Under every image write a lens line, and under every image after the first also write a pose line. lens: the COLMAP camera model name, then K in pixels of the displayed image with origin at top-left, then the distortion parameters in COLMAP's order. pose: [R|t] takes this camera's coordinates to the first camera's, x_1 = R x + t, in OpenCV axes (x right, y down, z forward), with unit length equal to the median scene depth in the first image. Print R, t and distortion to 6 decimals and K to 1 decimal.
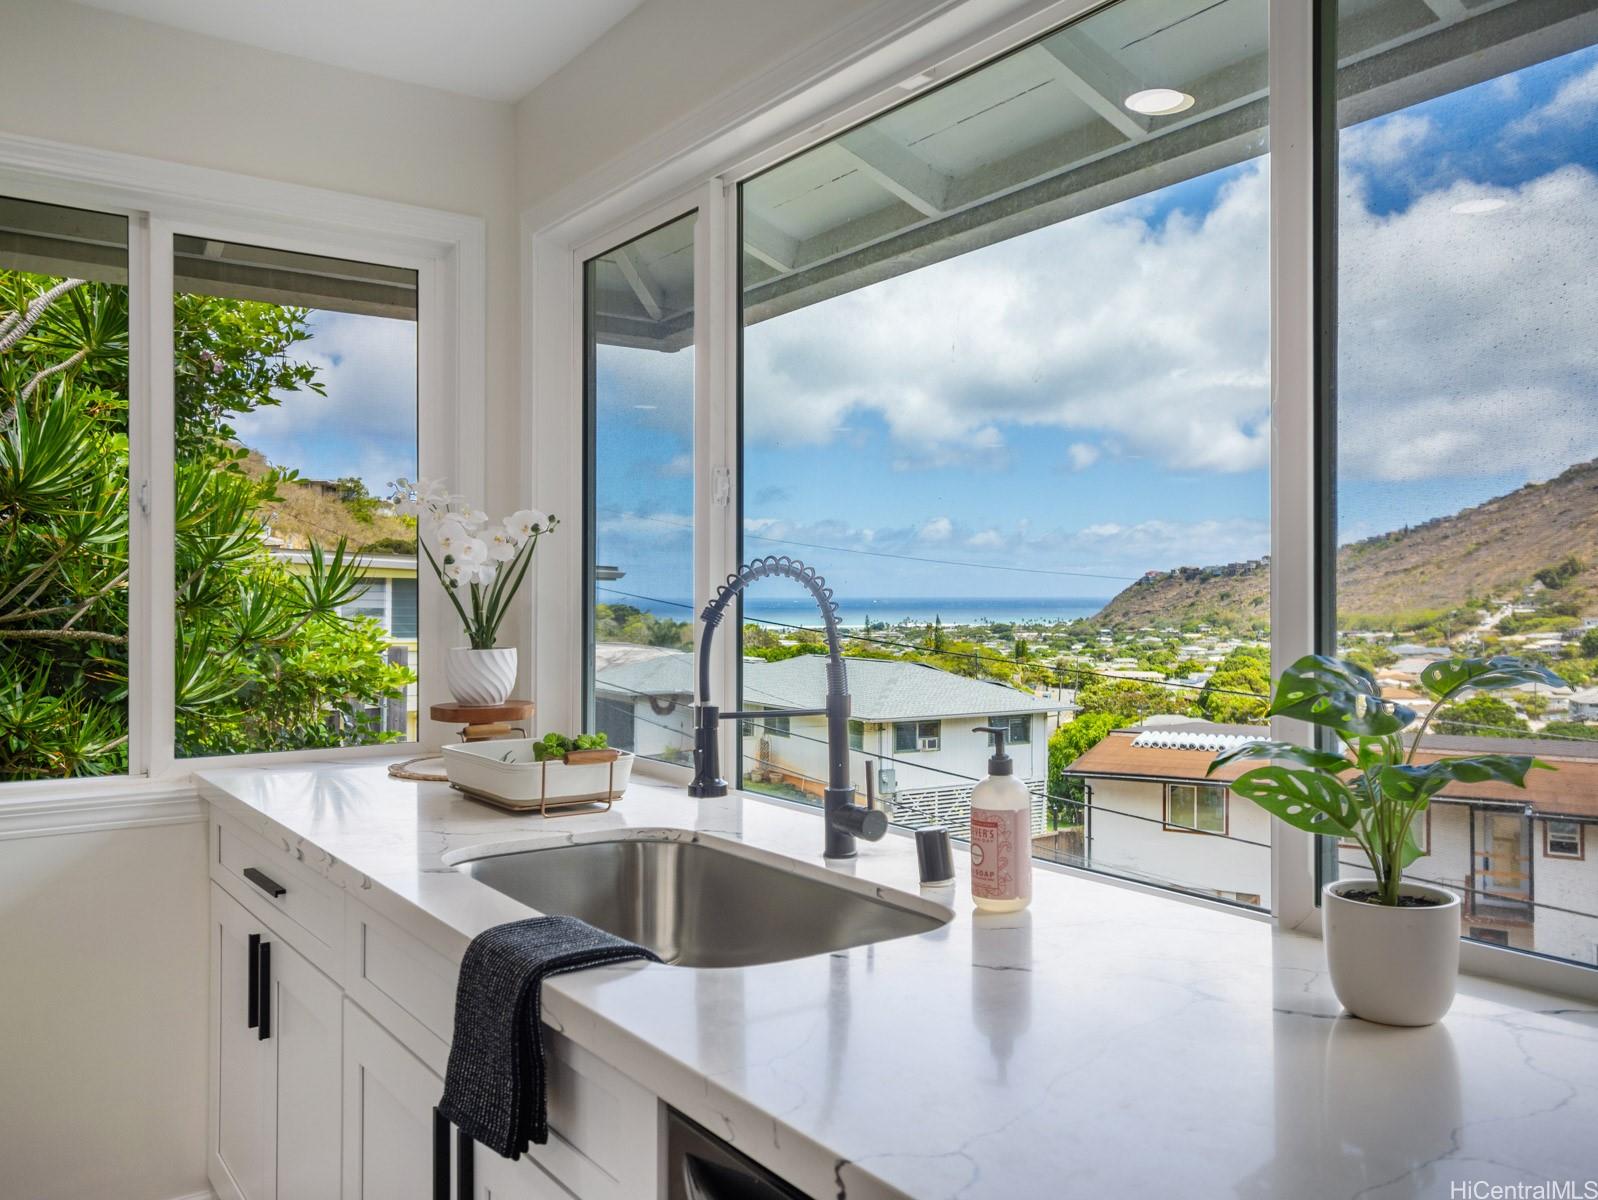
lens RADIAL K [[1265.6, 0, 799.0], [0, 1265.6, 600.0], [0, 0, 1]] dist [0.012275, 0.000499]
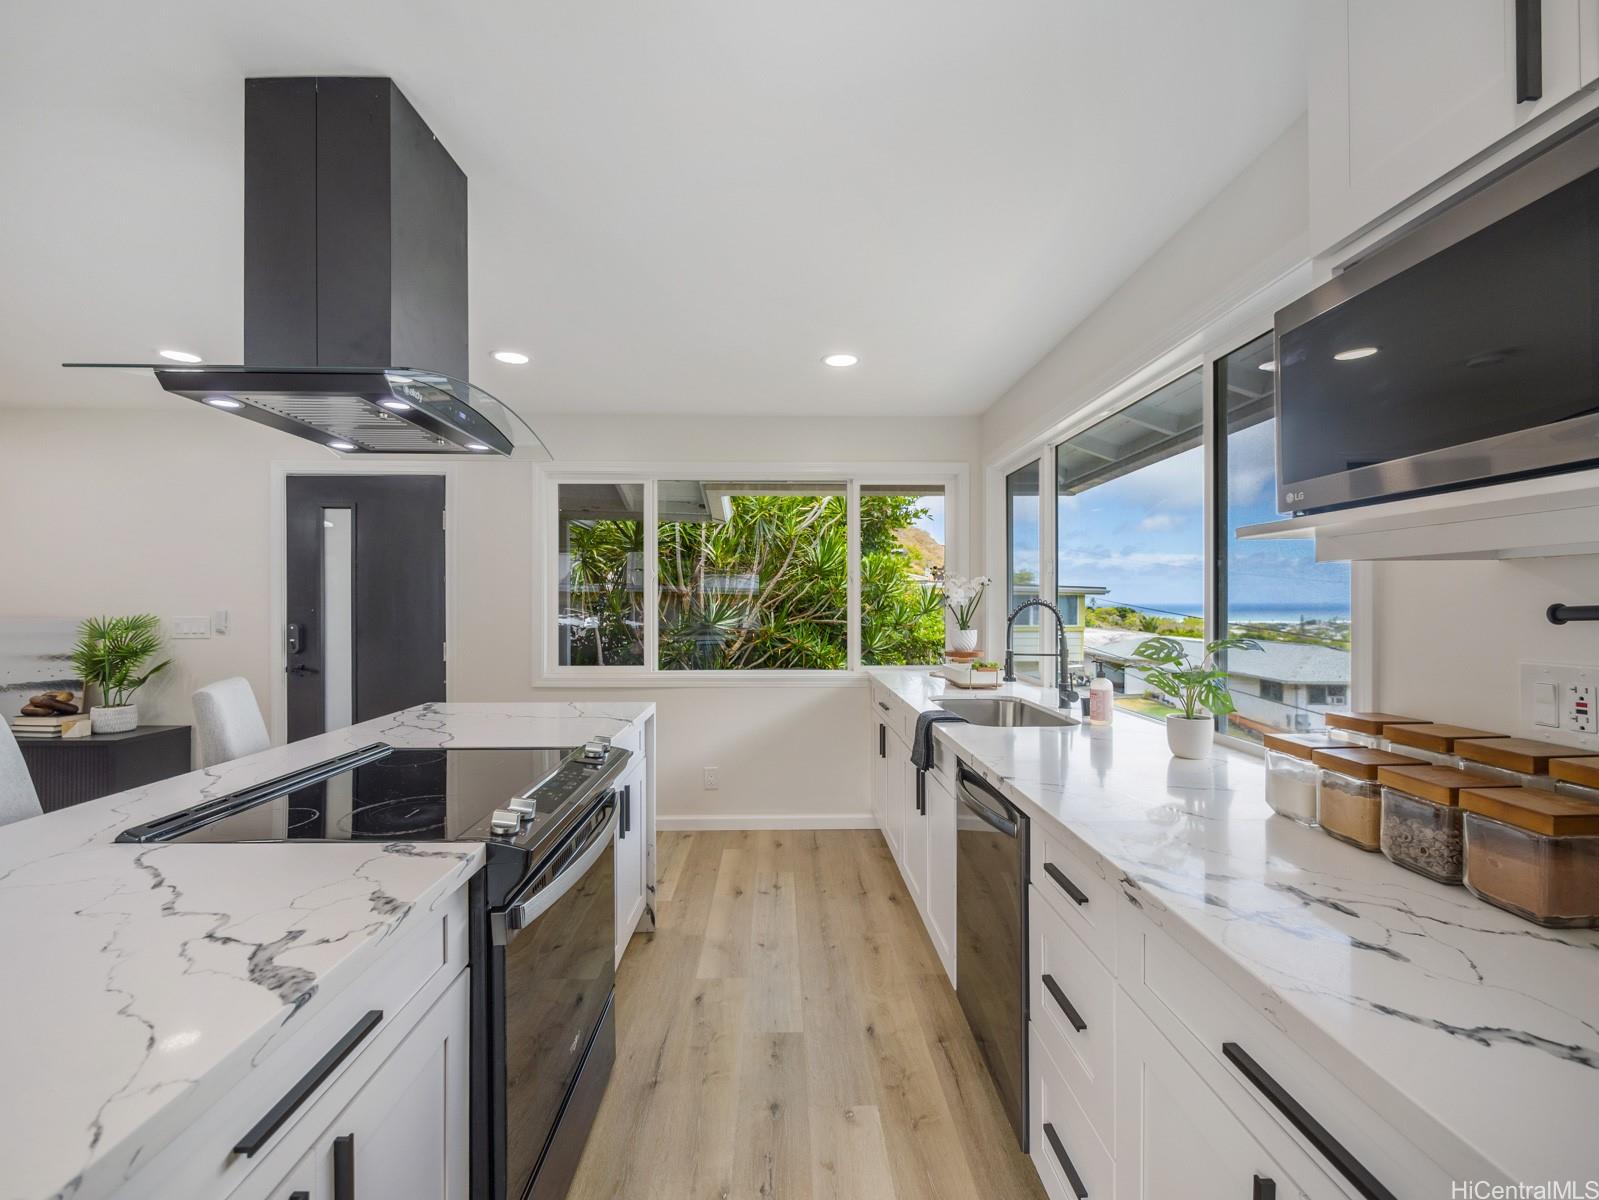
lens RADIAL K [[671.8, 0, 793.1], [0, 671.8, 610.6], [0, 0, 1]] dist [-0.001387, -0.000001]
pose [[0.824921, 0.004548, -0.565230, 0.156681], [0.000572, 0.999960, 0.008881, -0.009111], [0.565248, -0.007650, 0.824886, -0.223700]]
